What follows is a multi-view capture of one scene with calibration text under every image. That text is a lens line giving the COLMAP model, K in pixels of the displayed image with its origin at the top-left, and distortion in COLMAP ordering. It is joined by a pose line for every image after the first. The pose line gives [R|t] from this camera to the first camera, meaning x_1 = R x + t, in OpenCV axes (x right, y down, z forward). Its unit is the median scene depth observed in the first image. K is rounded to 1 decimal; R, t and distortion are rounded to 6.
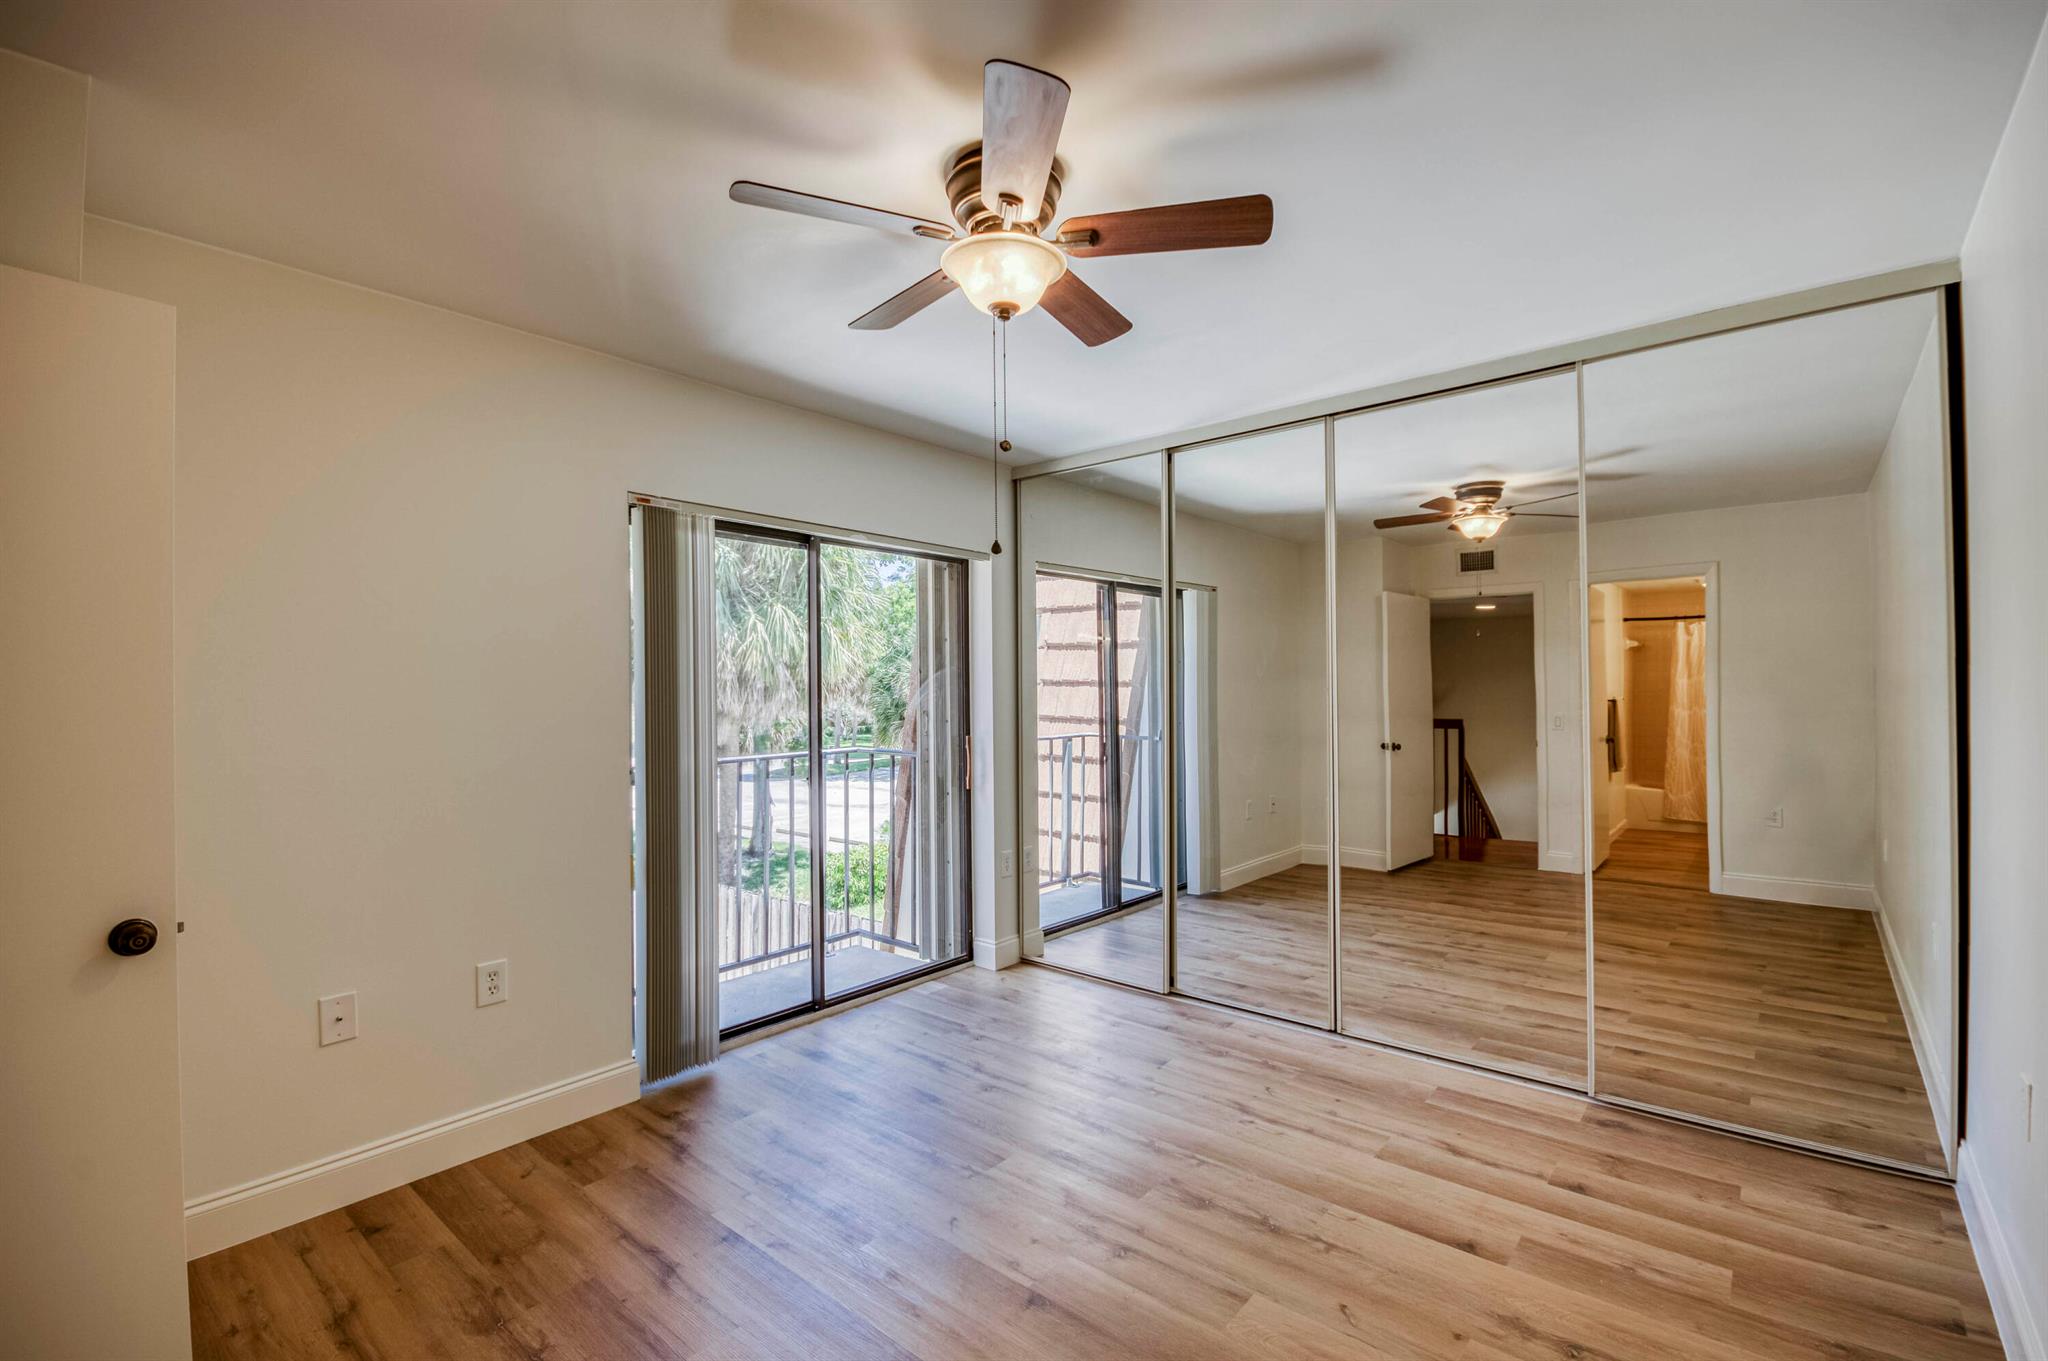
lens RADIAL K [[890.9, 0, 1042.7], [0, 890.9, 697.4], [0, 0, 1]] dist [0.003655, -0.009088]
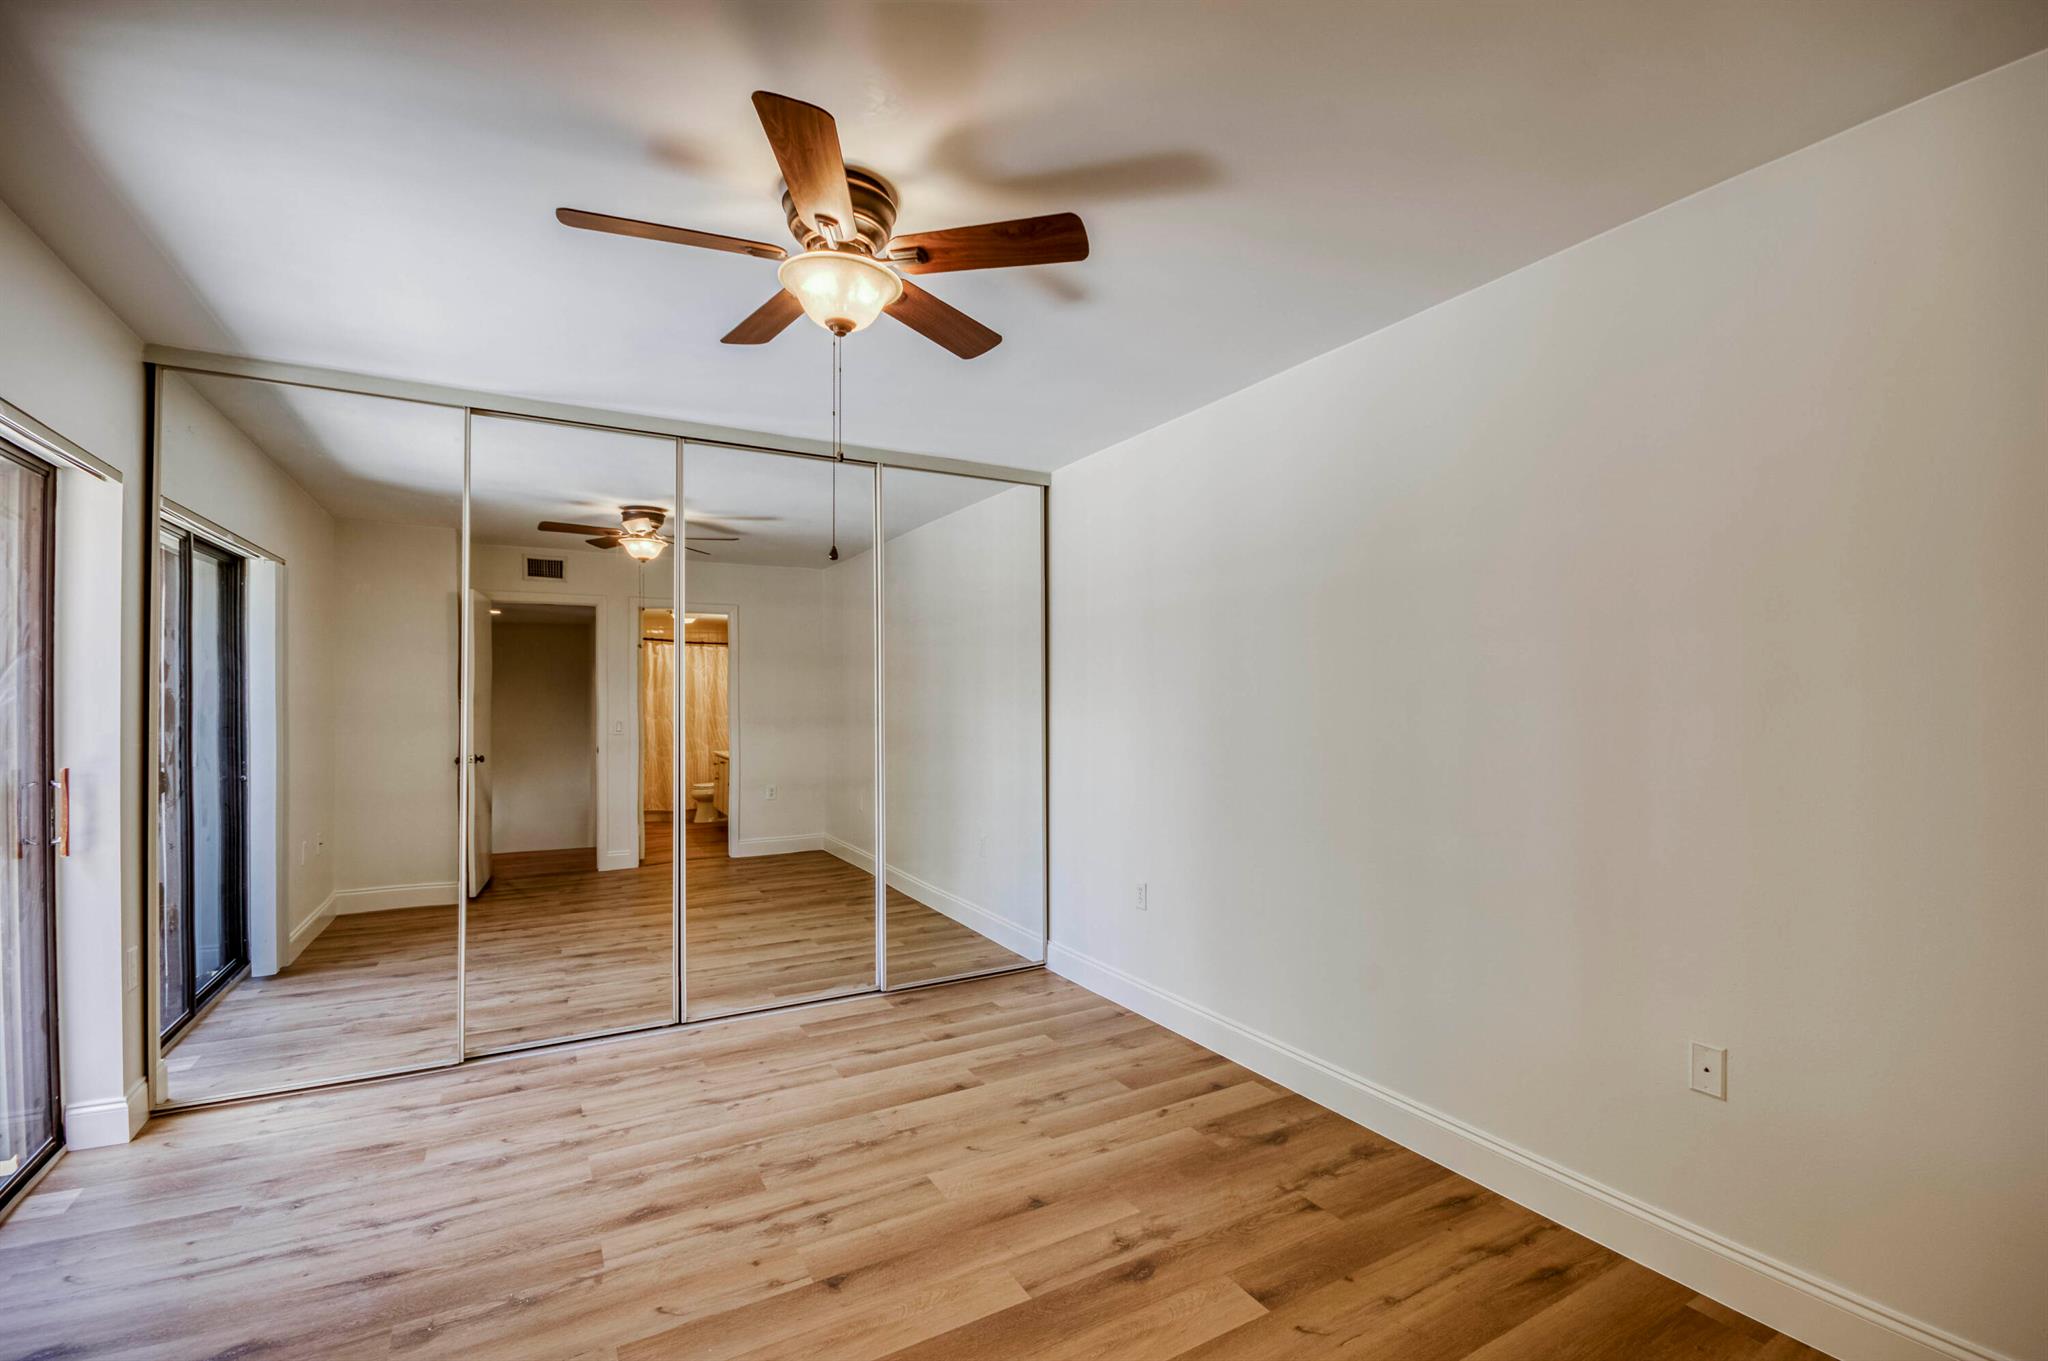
lens RADIAL K [[926.3, 0, 1024.0], [0, 926.3, 680.5], [0, 0, 1]] dist [0.000438, -0.011174]
pose [[0.341171, 0.027024, 0.939613, -0.649850], [0.001989, 0.999564, -0.029471, 0.007021], [-0.939999, 0.011924, 0.340969, 0.282227]]
